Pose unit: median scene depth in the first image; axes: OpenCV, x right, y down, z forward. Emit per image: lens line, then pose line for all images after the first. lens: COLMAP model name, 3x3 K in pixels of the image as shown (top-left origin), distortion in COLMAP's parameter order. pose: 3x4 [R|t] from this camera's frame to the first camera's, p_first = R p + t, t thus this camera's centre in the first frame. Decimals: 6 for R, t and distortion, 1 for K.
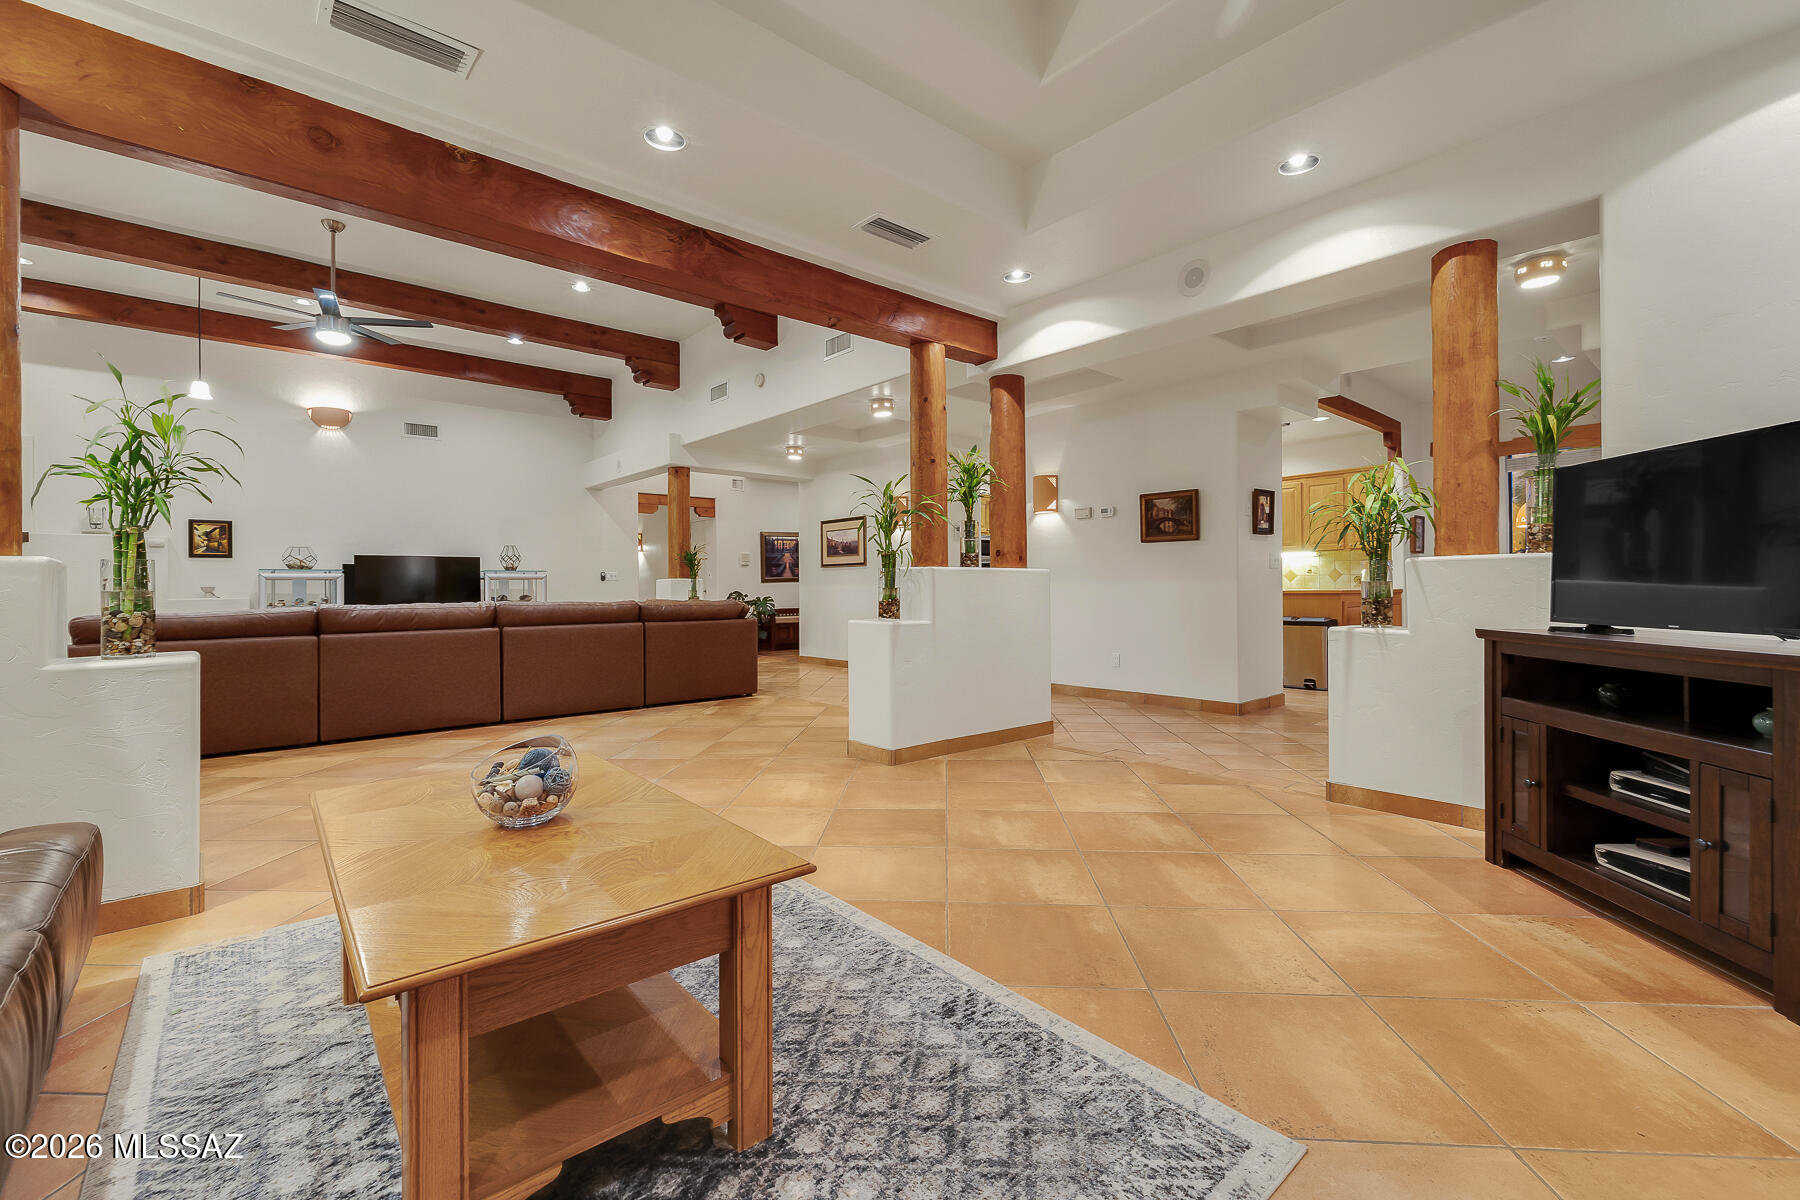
lens RADIAL K [[765.7, 0, 895.5], [0, 765.7, 585.3], [0, 0, 1]] dist [0.000033, 0.000072]
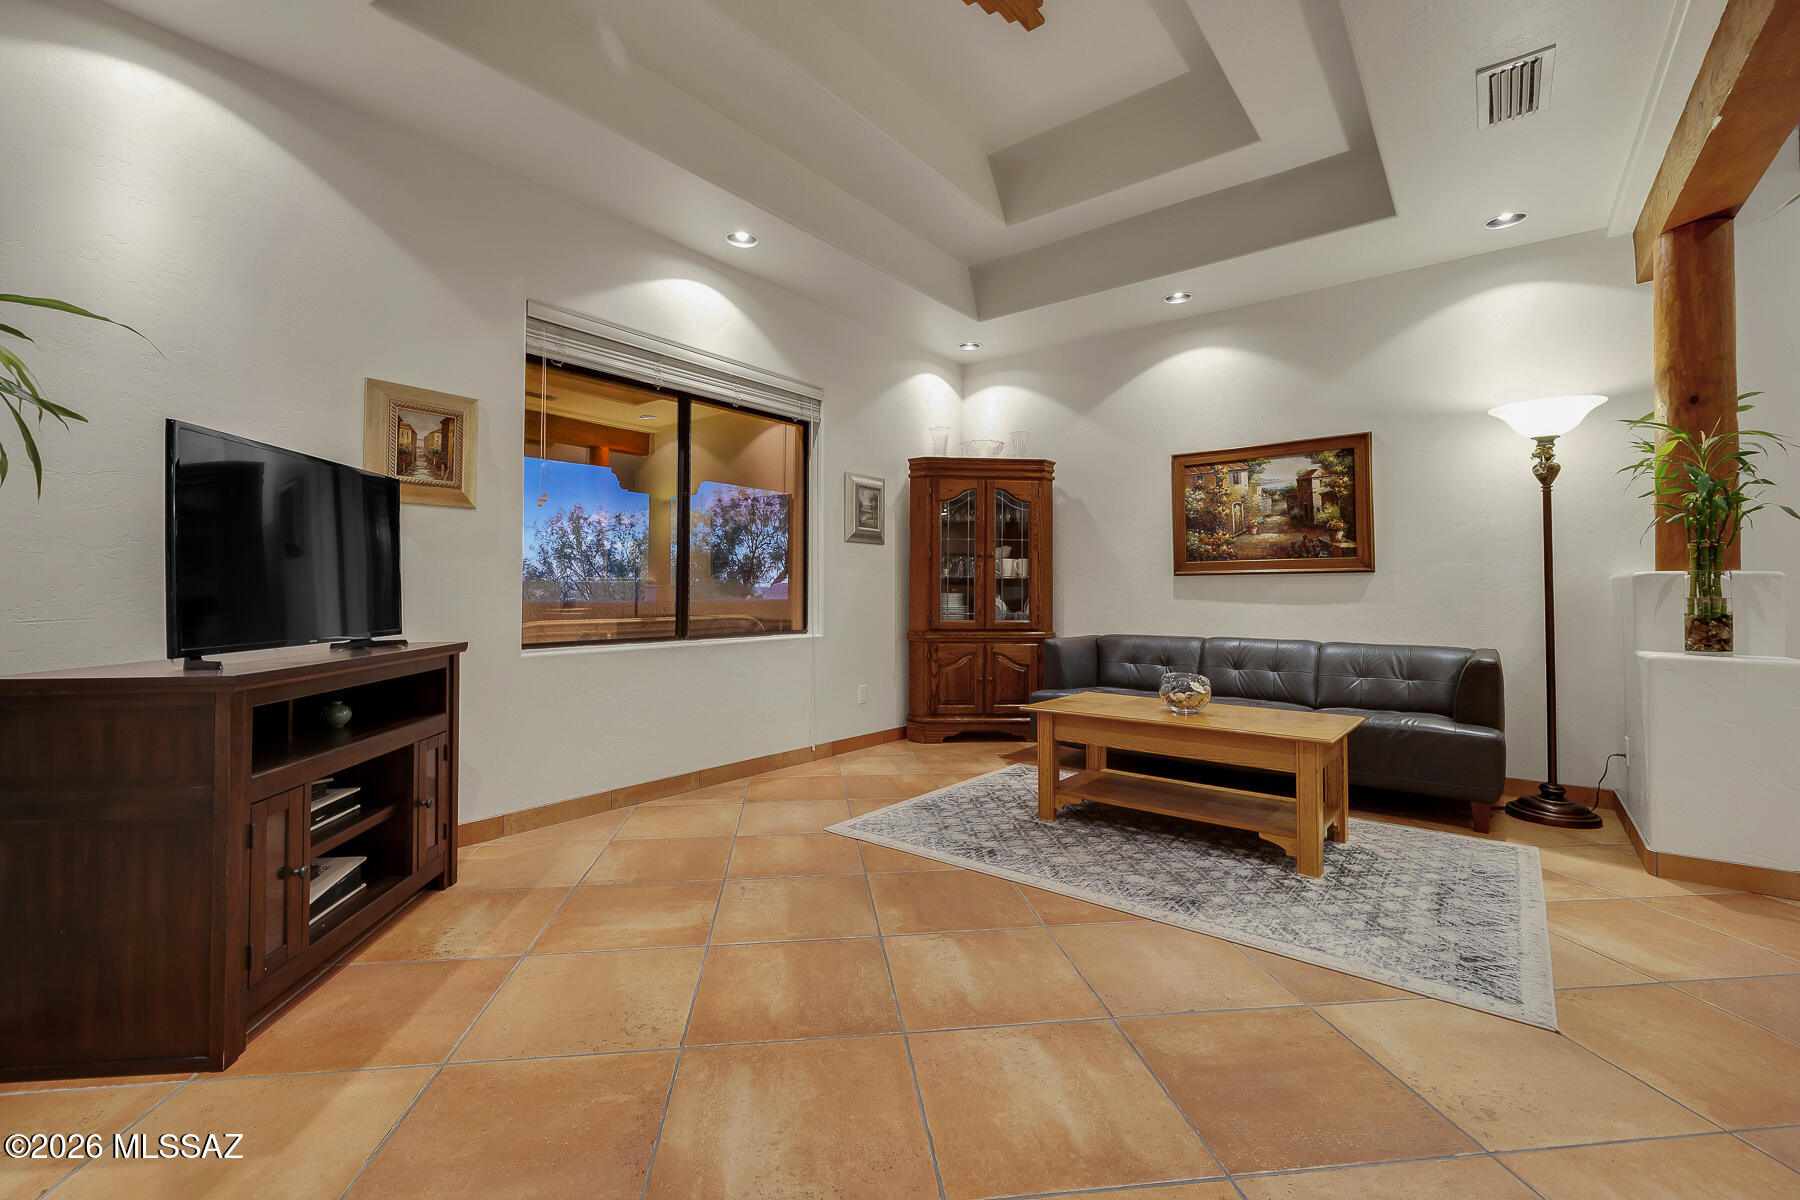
lens RADIAL K [[765.7, 0, 895.5], [0, 765.7, 585.3], [0, 0, 1]] dist [0.000033, 0.000072]
pose [[-0.981650, 0.001843, -0.190683, 0.299474], [0.002633, 0.999989, -0.003892, -0.006161], [0.190673, -0.004322, -0.981644, 1.321033]]
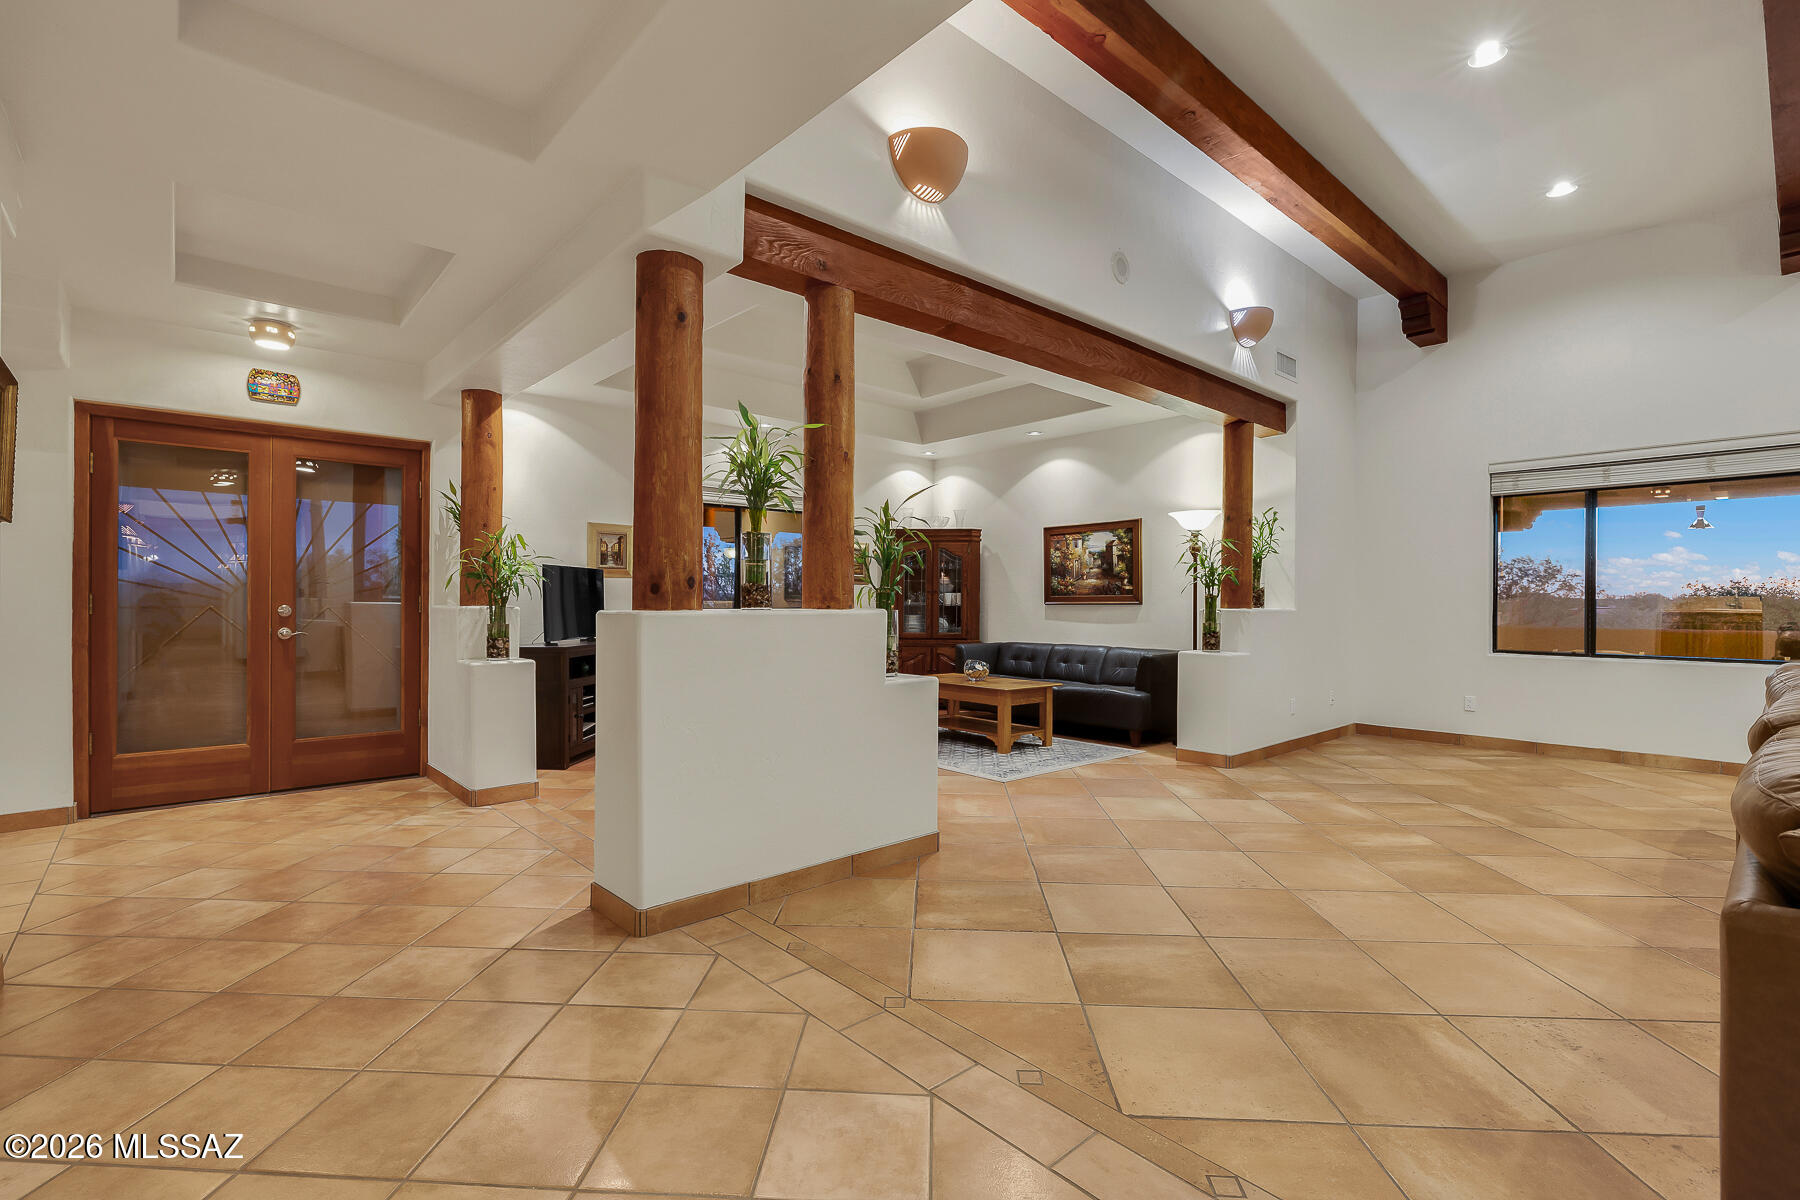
lens RADIAL K [[821.0, 0, 900.0], [0, 821.0, 600.0], [0, 0, 1]] dist [0.002290, 0.000367]
pose [[-0.999808, 0.001827, -0.019514, -0.006515], [0.001827, 0.999998, 0.000027, -0.042197], [0.019514, -0.000008, -0.999810, 2.376042]]
